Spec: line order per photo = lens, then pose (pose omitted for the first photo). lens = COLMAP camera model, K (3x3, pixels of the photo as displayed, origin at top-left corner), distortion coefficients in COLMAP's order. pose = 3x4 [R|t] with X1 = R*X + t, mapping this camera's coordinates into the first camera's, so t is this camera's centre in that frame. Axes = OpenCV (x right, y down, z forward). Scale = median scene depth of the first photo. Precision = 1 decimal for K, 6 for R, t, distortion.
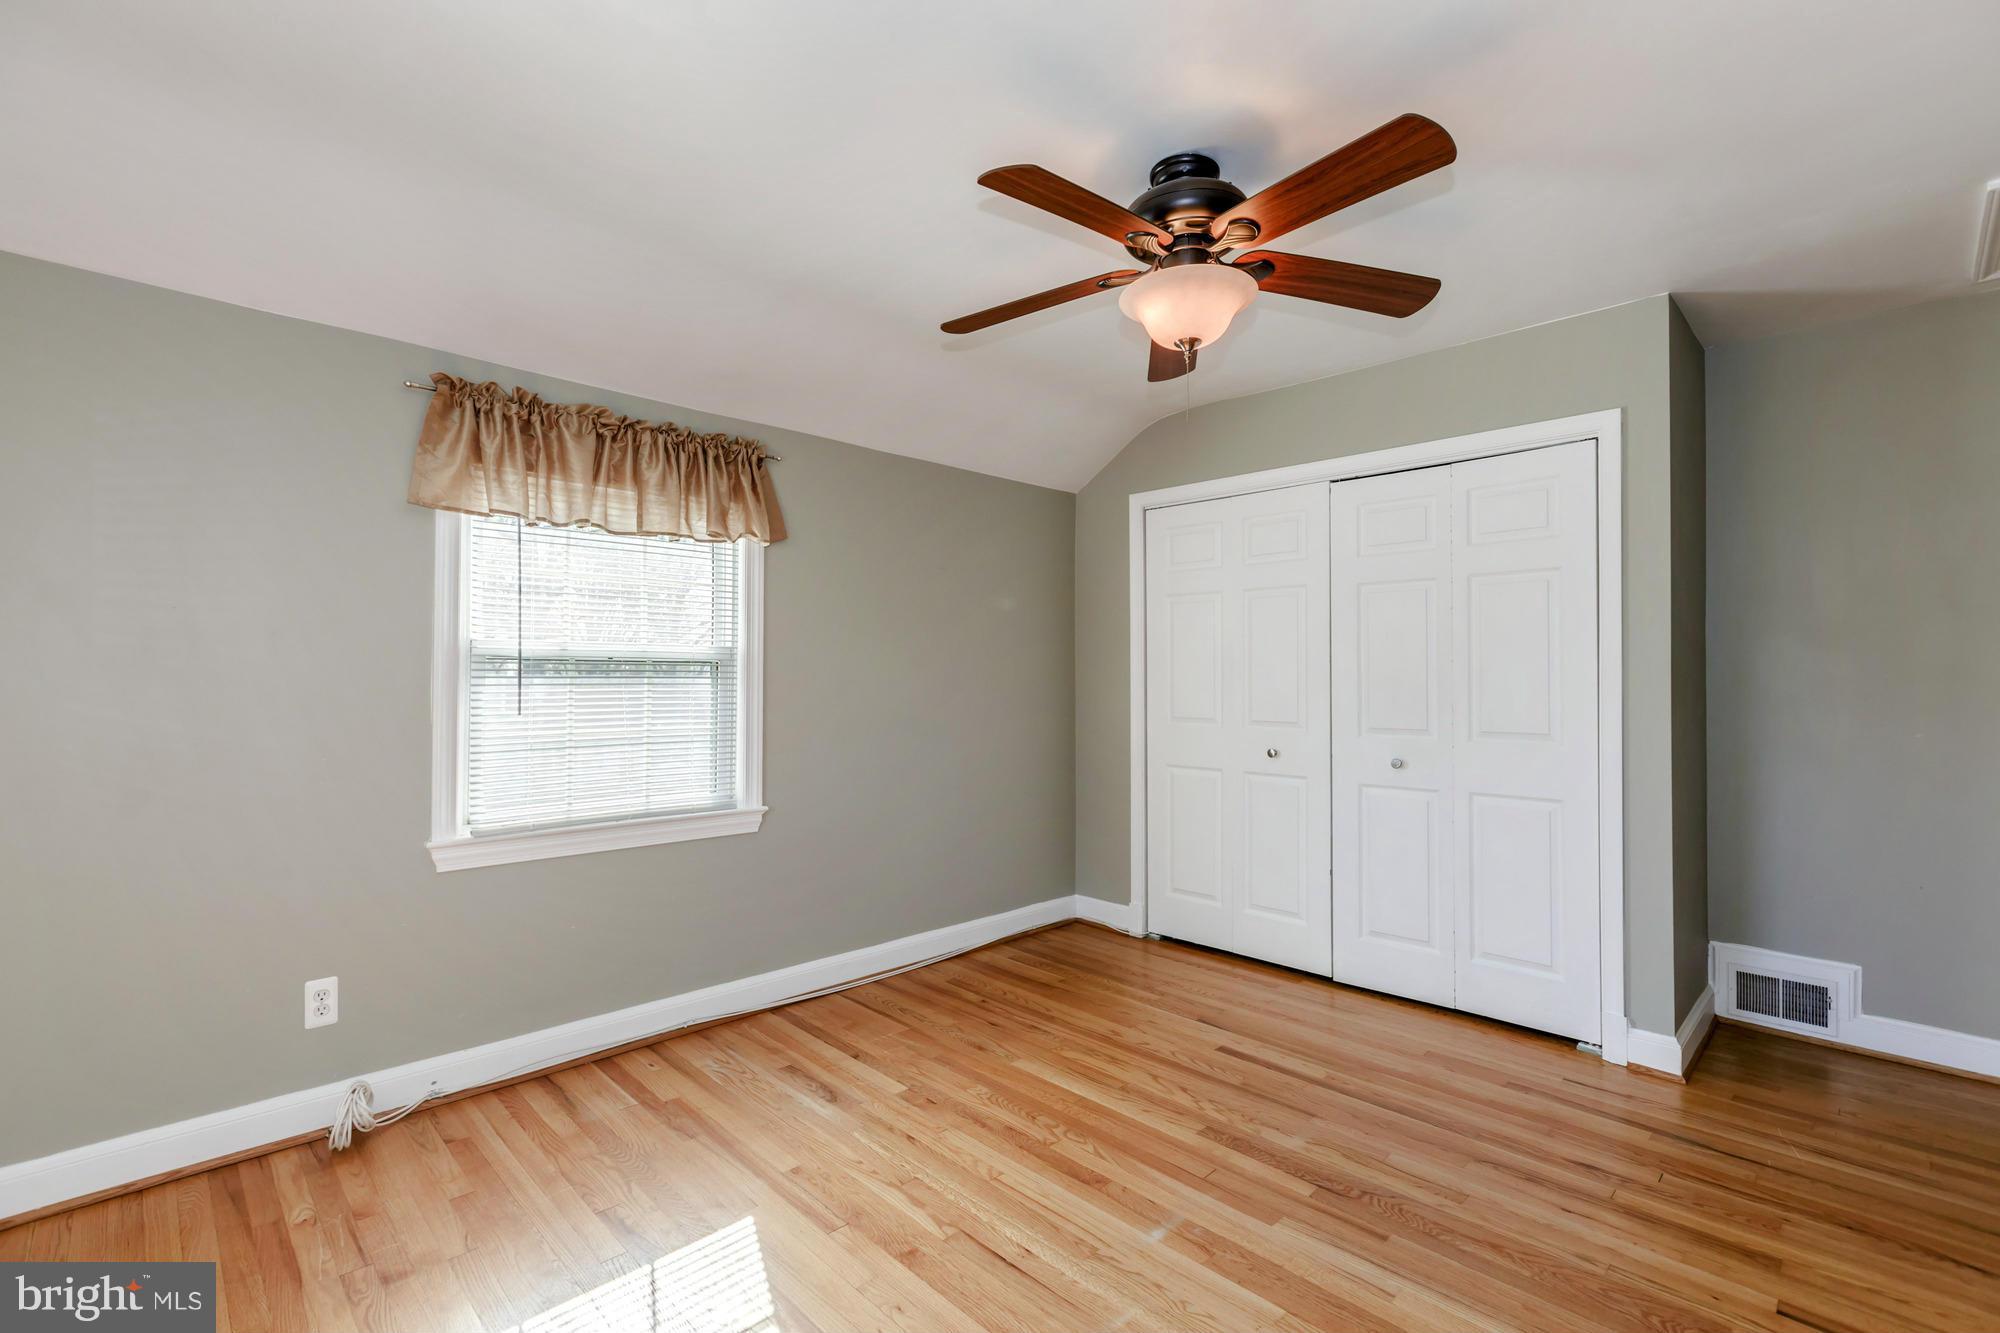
lens RADIAL K [[880.1, 0, 1002.6], [0, 880.1, 676.7], [0, 0, 1]] dist [0.001010, 0.000021]
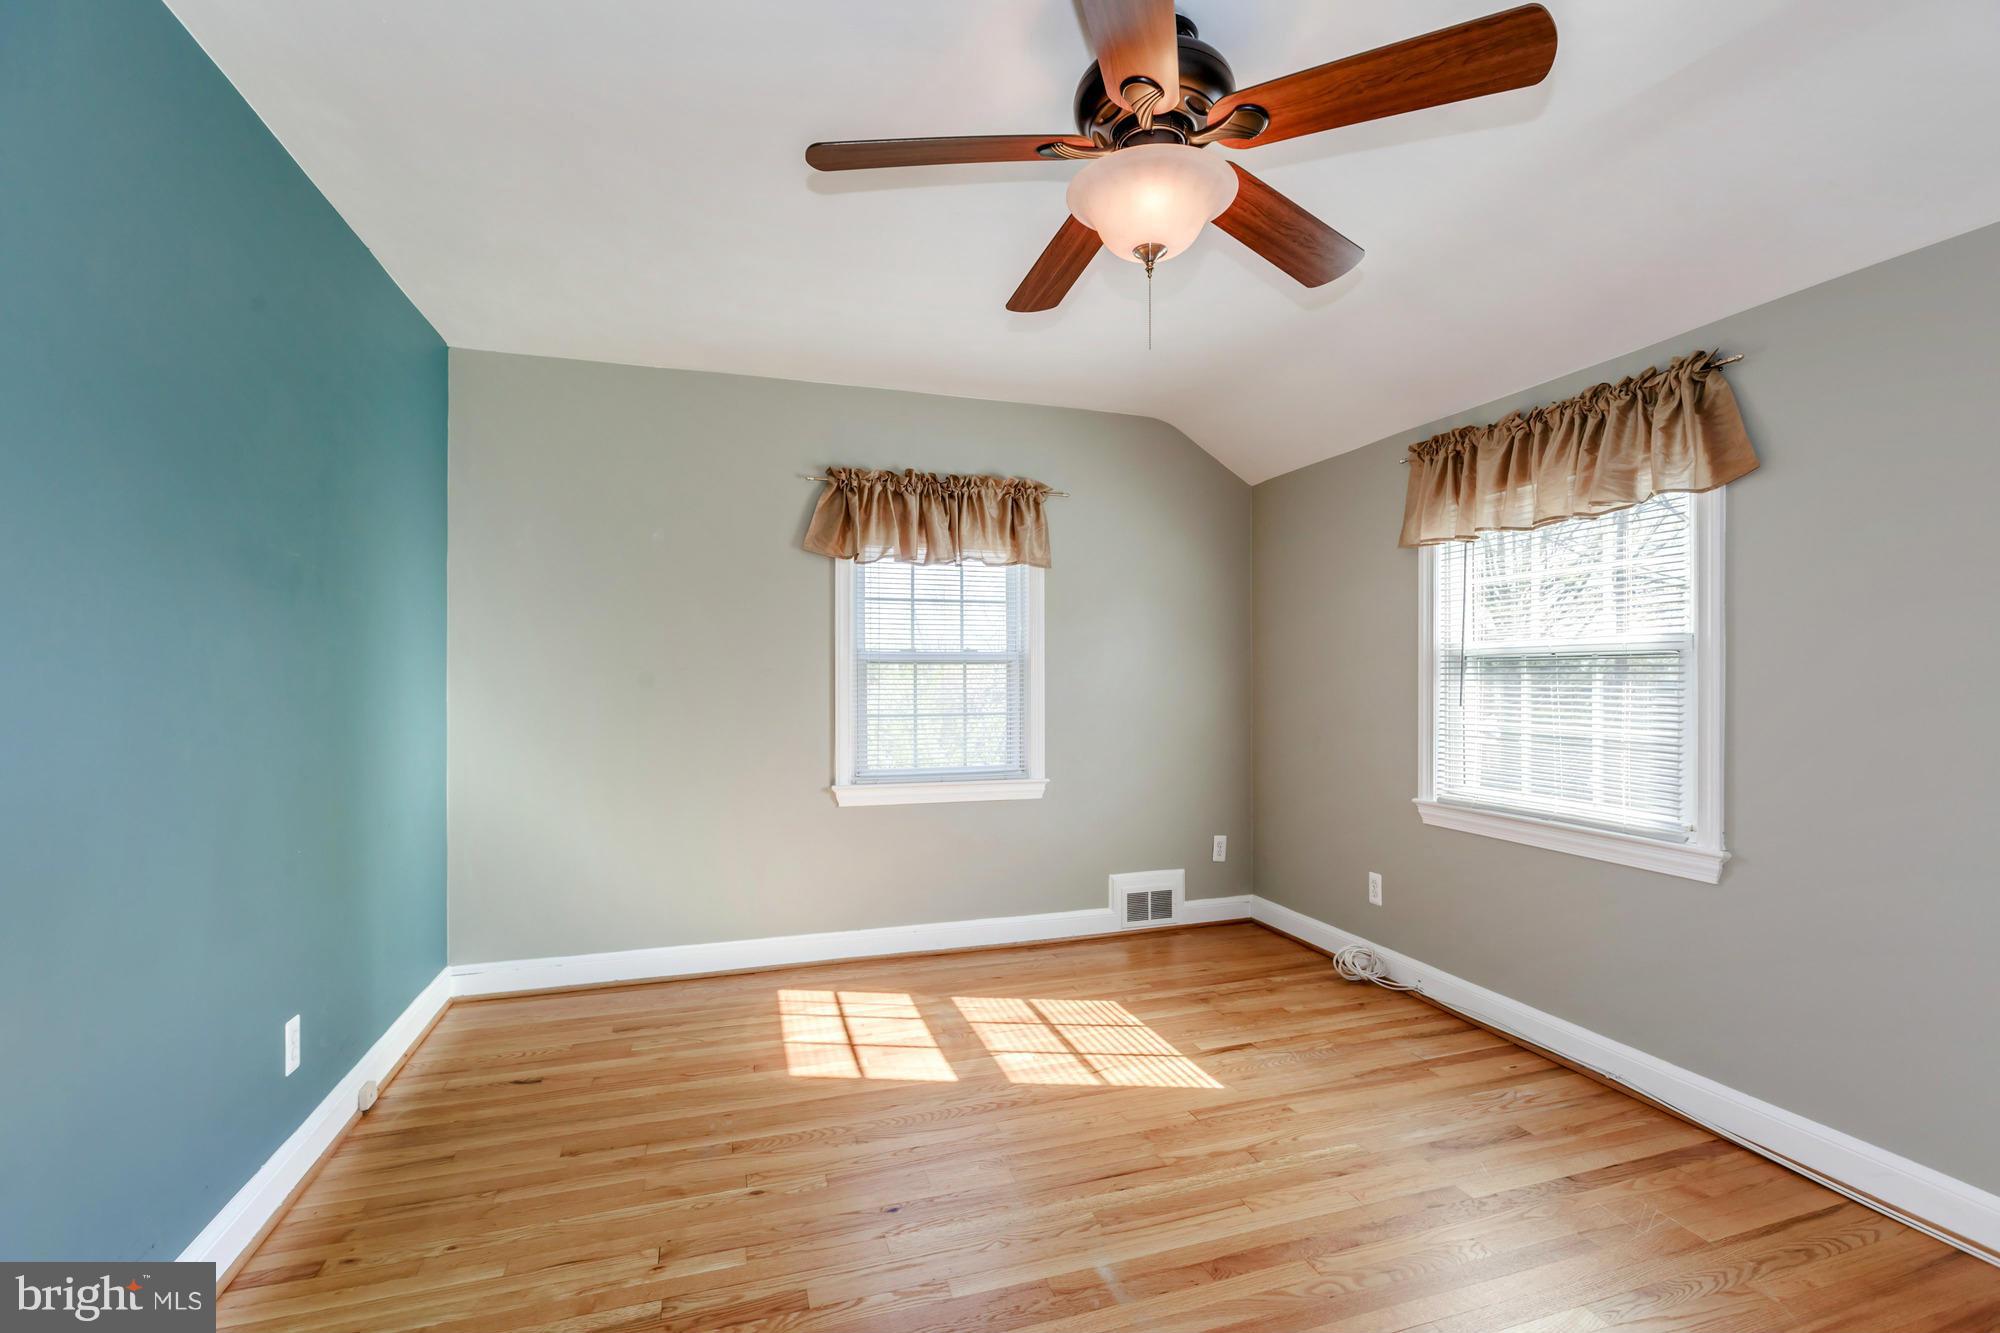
lens RADIAL K [[884.1, 0, 992.5], [0, 884.1, 671.6], [0, 0, 1]] dist [0.000291, -0.001116]
pose [[-0.454973, -0.007720, -0.890472, 0.757078], [0.003753, 0.999937, -0.010587, 0.006685], [0.890498, -0.008159, -0.454915, 0.940921]]
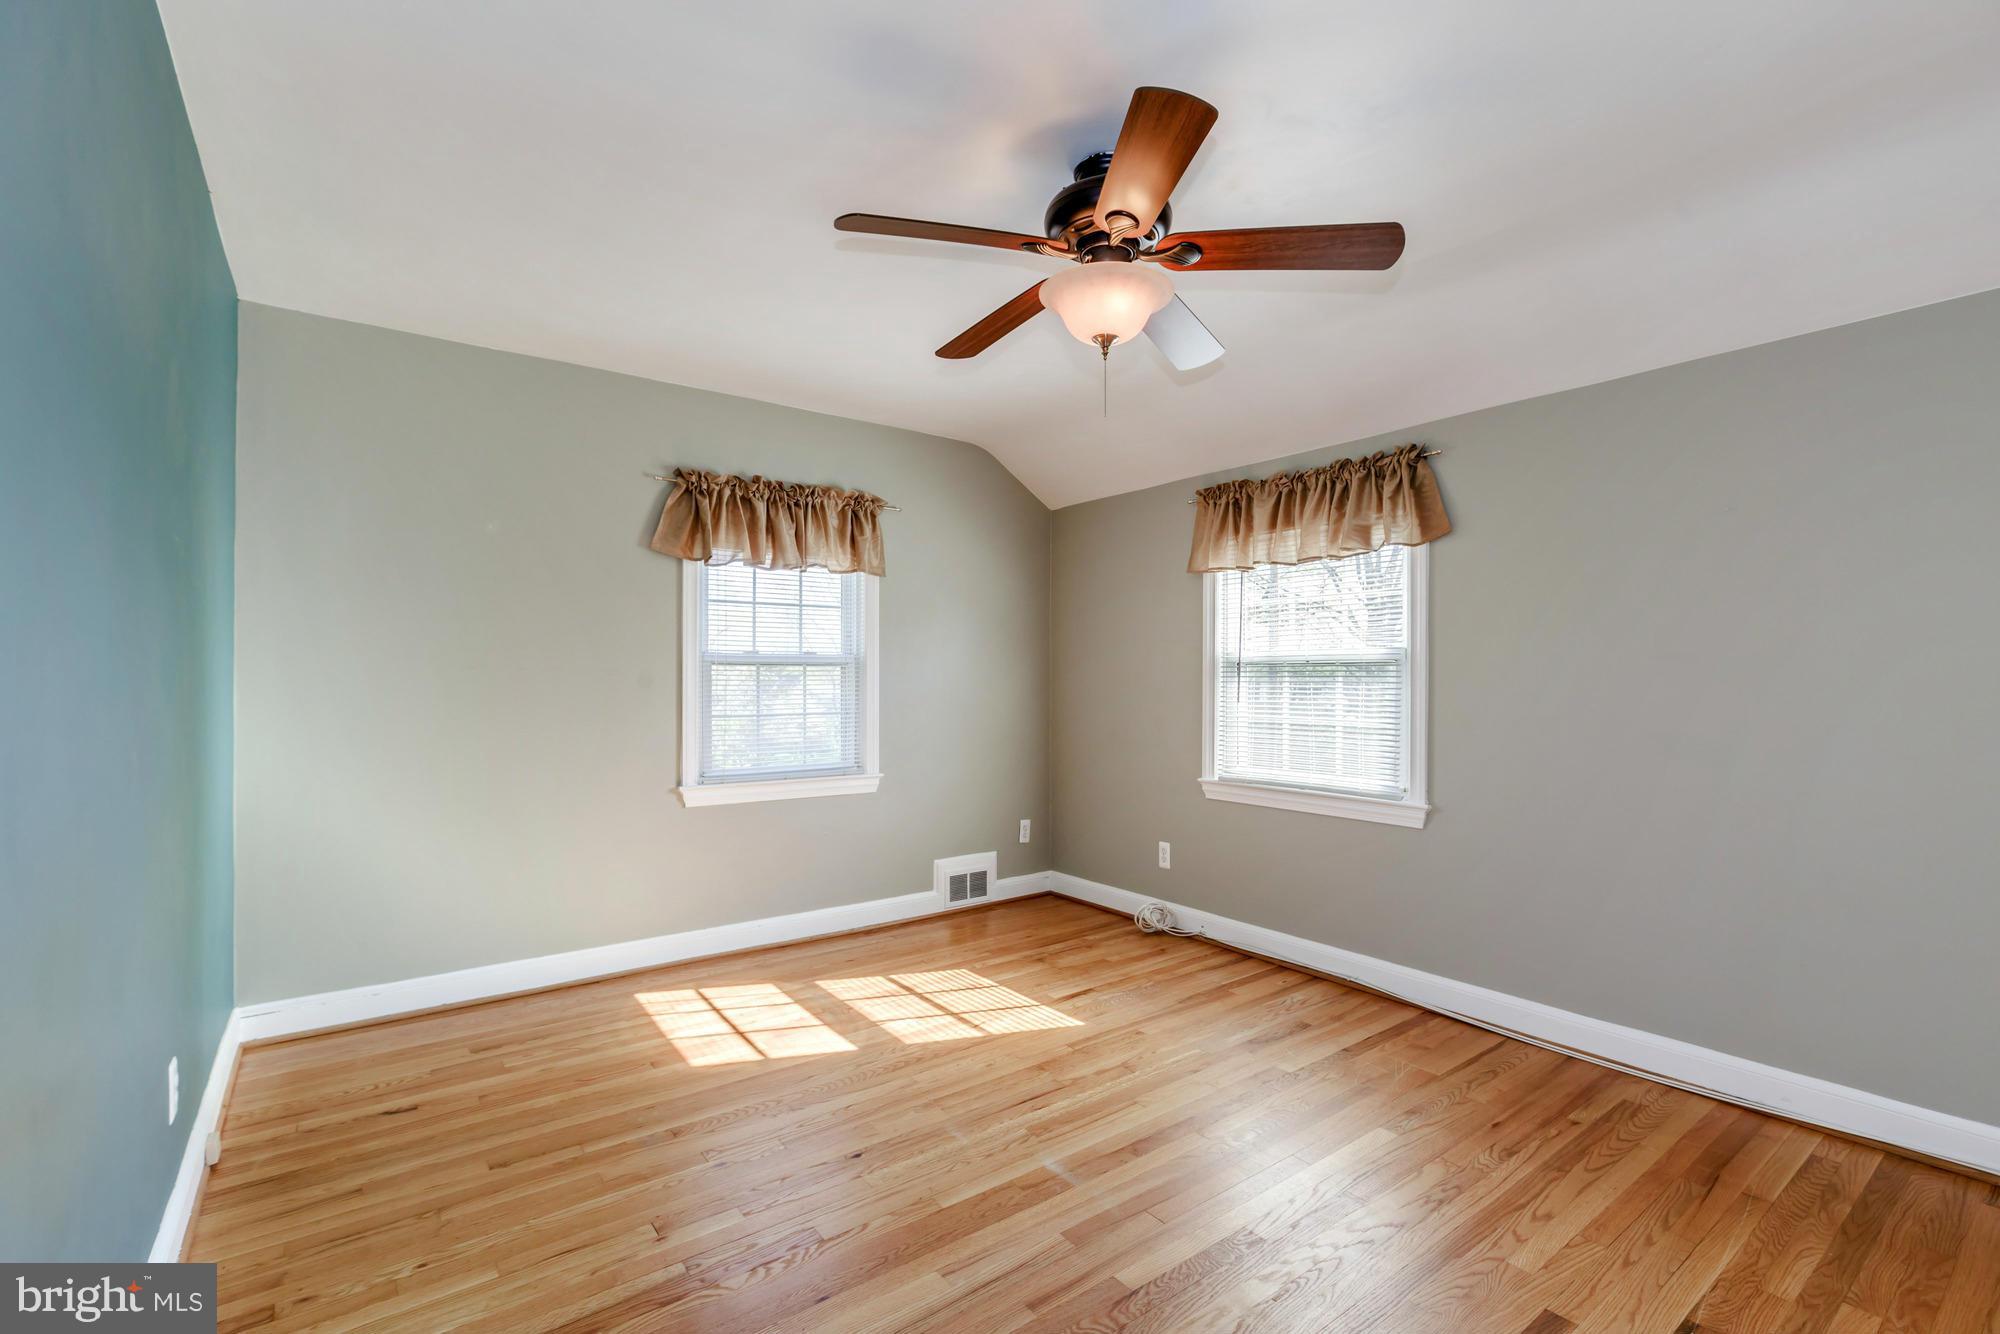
lens RADIAL K [[884.1, 0, 992.5], [0, 884.1, 672.1], [0, 0, 1]] dist [0.000291, -0.001116]
pose [[-0.143337, -0.010312, -0.989620, 0.936286], [0.002851, 0.999937, -0.010832, 0.006603], [0.989670, -0.004374, -0.143299, 0.772840]]
